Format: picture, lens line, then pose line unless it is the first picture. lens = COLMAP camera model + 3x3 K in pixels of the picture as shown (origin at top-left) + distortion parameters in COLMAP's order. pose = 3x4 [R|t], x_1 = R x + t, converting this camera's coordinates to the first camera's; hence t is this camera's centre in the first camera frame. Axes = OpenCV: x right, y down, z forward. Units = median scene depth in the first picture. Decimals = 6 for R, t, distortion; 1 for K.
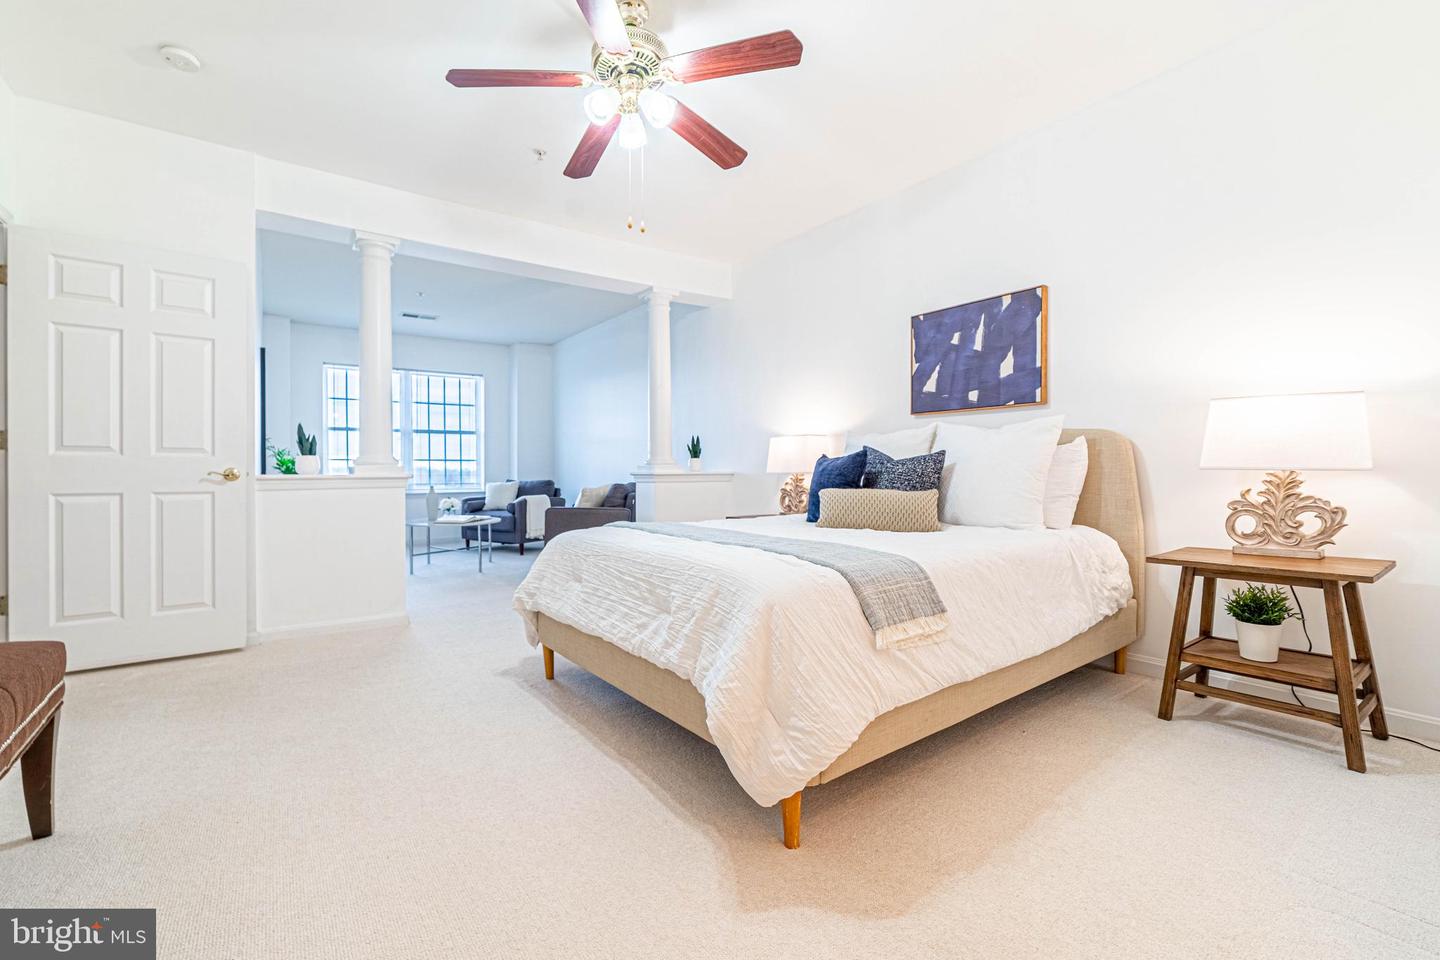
lens RADIAL K [[601.5, 0, 682.3], [0, 601.5, 477.7], [0, 0, 1]] dist [-0.015546, 0.000278]
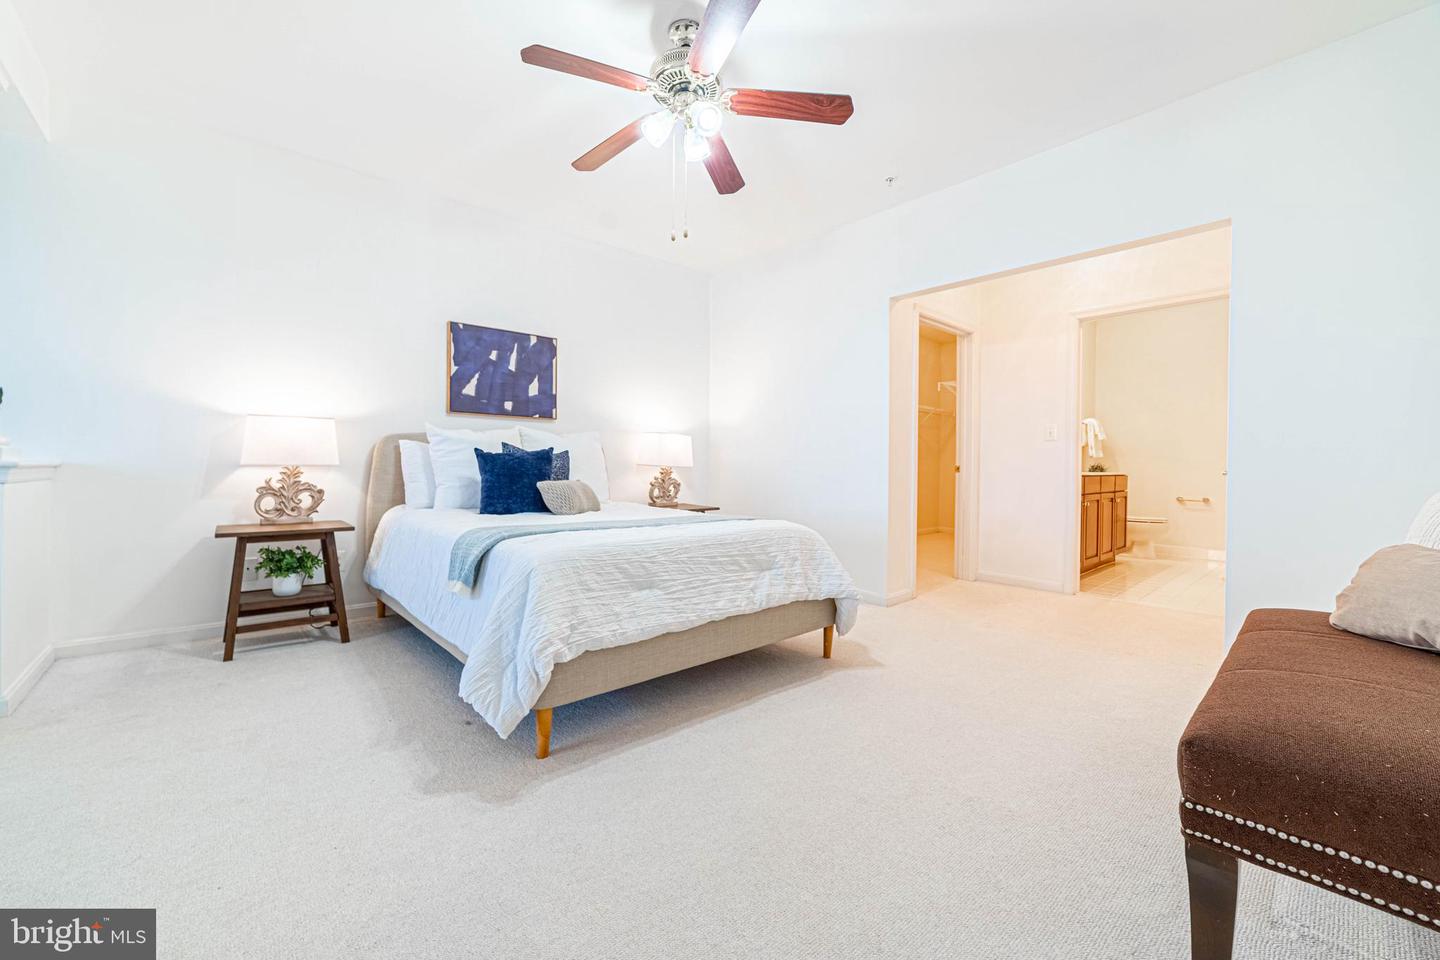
lens RADIAL K [[564.6, 0, 682.5], [0, 564.6, 477.7], [0, 0, 1]] dist [-0.010653, 0.000711]
pose [[-0.075767, -0.019537, 0.996934, -0.724894], [-0.000520, 0.999809, 0.019554, -0.007550], [-0.997125, 0.000963, -0.075763, 0.718064]]
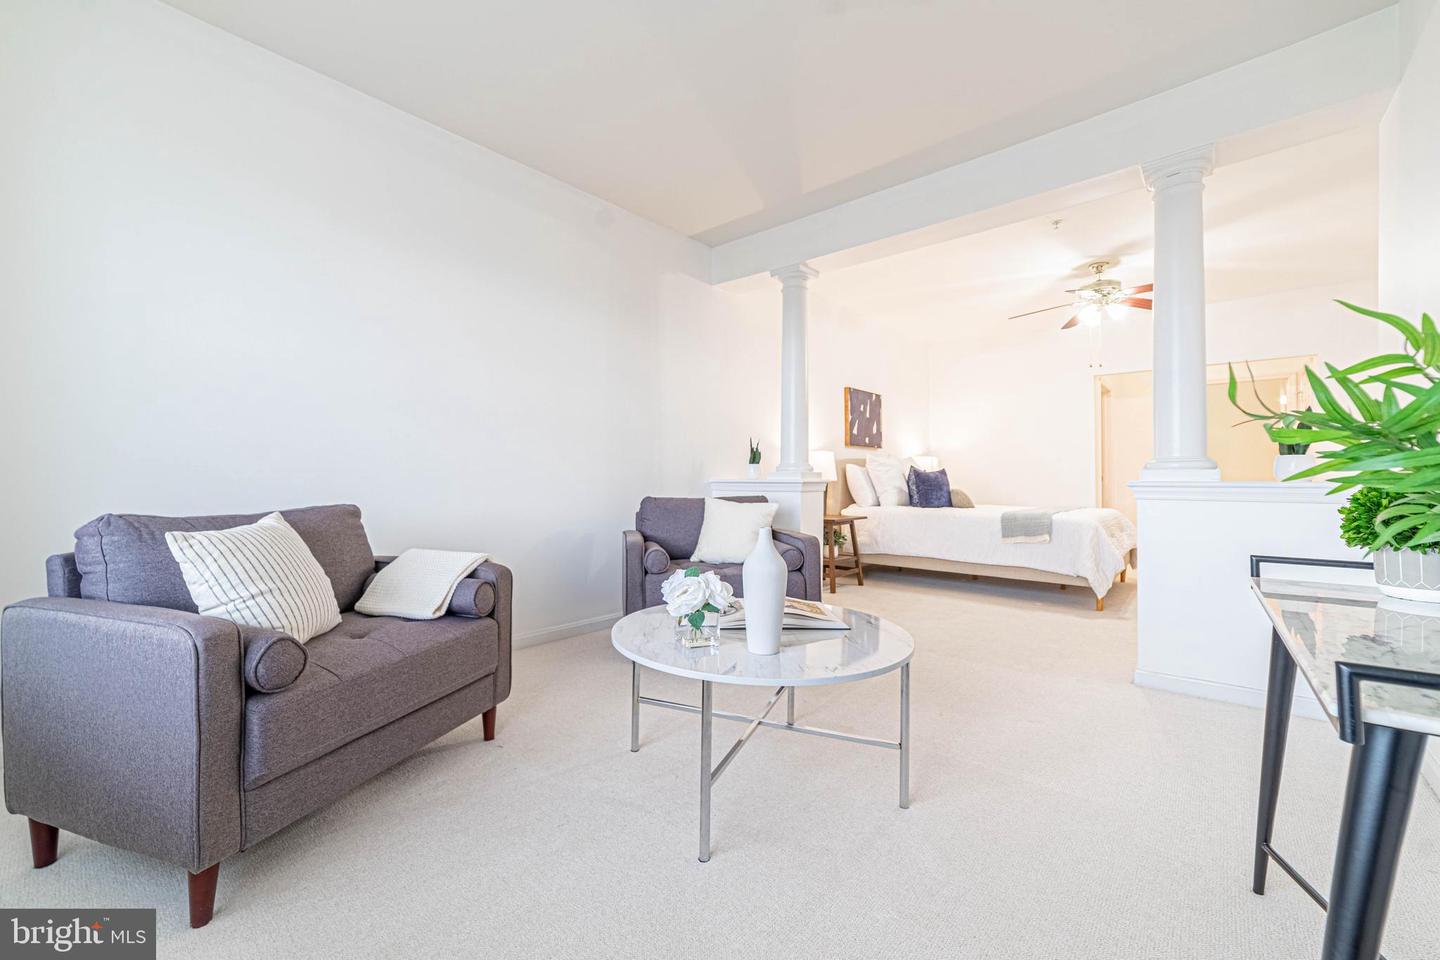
lens RADIAL K [[565.1, 0, 687.6], [0, 565.1, 475.8], [0, 0, 1]] dist [-0.009133, 0.000420]
pose [[-0.223498, 0.016540, 0.974564, -1.139510], [0.018537, 0.999747, -0.012716, -0.009965], [-0.974528, 0.015223, -0.223748, 1.952288]]
